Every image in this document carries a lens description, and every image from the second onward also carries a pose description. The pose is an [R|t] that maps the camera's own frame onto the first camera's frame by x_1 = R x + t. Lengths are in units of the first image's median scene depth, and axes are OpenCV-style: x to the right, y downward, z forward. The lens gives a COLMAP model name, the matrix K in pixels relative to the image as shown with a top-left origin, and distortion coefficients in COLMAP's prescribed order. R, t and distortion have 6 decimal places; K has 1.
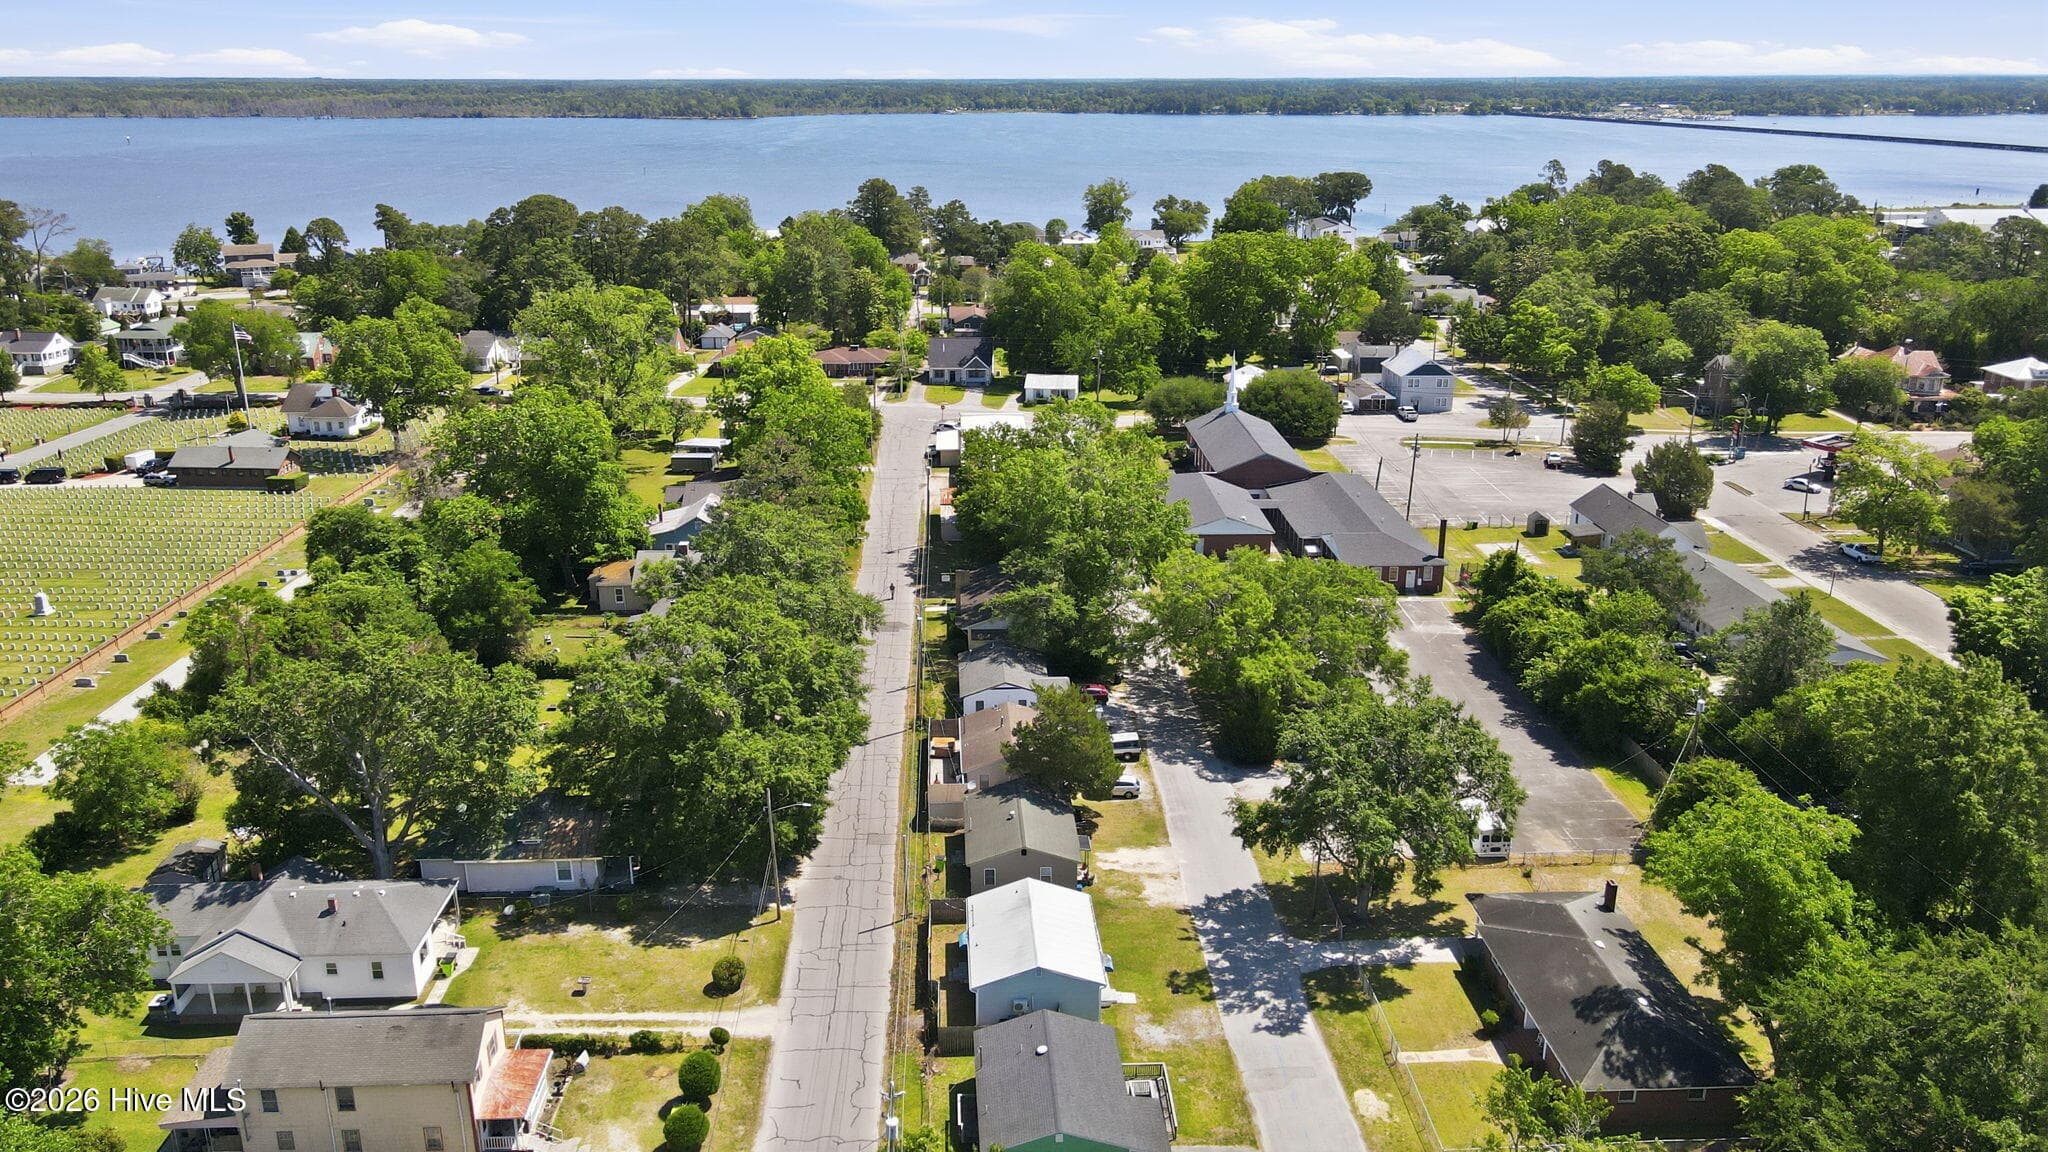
lens RADIAL K [[1522.4, 0, 1005.0], [0, 1522.4, 573.8], [0, 0, 1]] dist [0.003689, 0.042186]
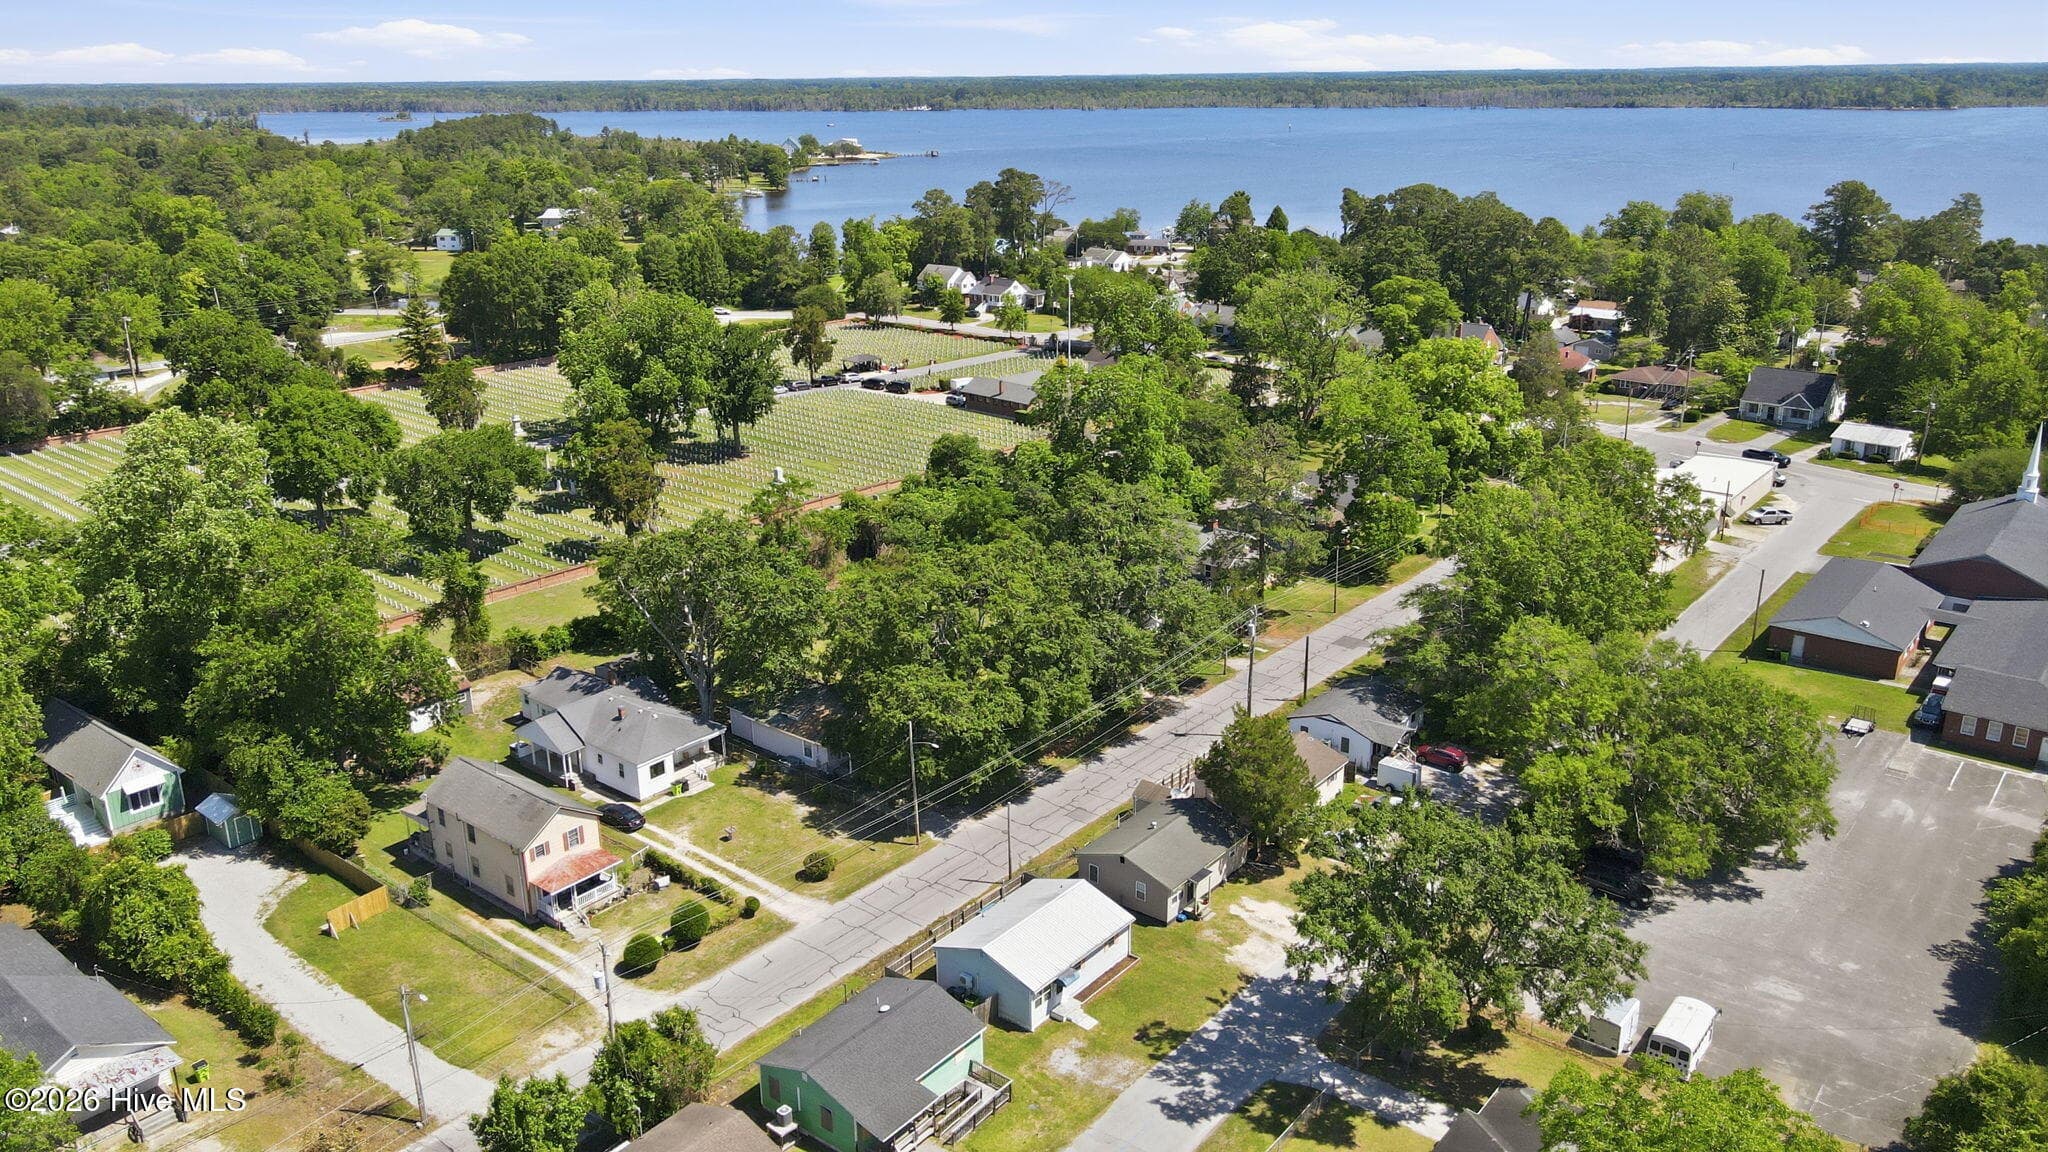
lens RADIAL K [[1522.4, 0, 1005.0], [0, 1522.4, 573.8], [0, 0, 1]] dist [0.003689, 0.042186]
pose [[0.751260, 0.204271, -0.627600, 0.534813], [-0.200642, 0.976580, 0.077681, -0.057967], [0.628770, 0.067564, 0.774650, 0.181712]]
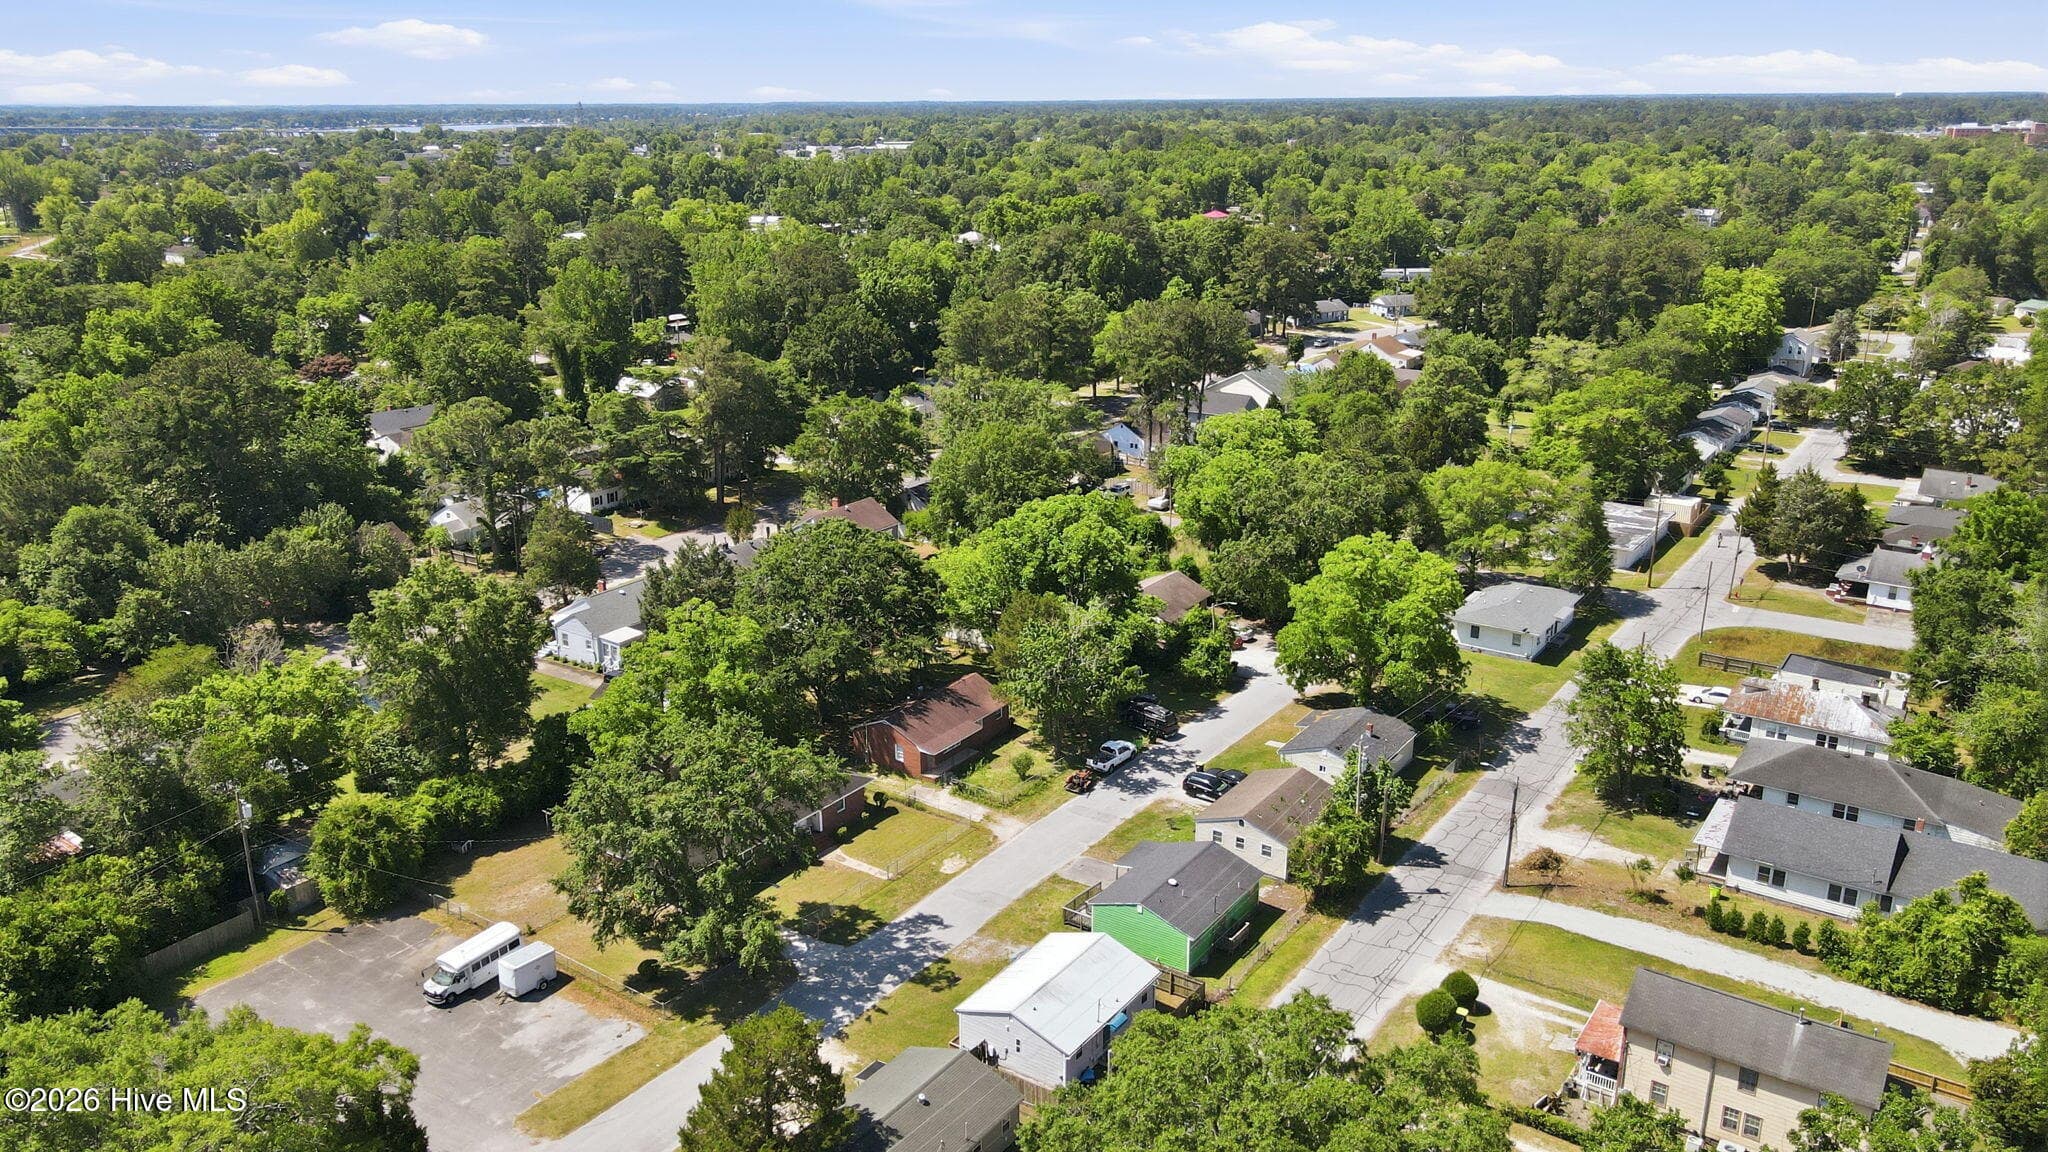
lens RADIAL K [[1542.8, 0, 1004.8], [0, 1542.8, 573.3], [0, 0, 1]] dist [-0.031495, 0.081958]
pose [[-0.794325, -0.172974, 0.582347, -0.433682], [0.200915, 0.829862, 0.520541, -0.448897], [-0.573308, 0.530481, -0.624427, 1.363628]]
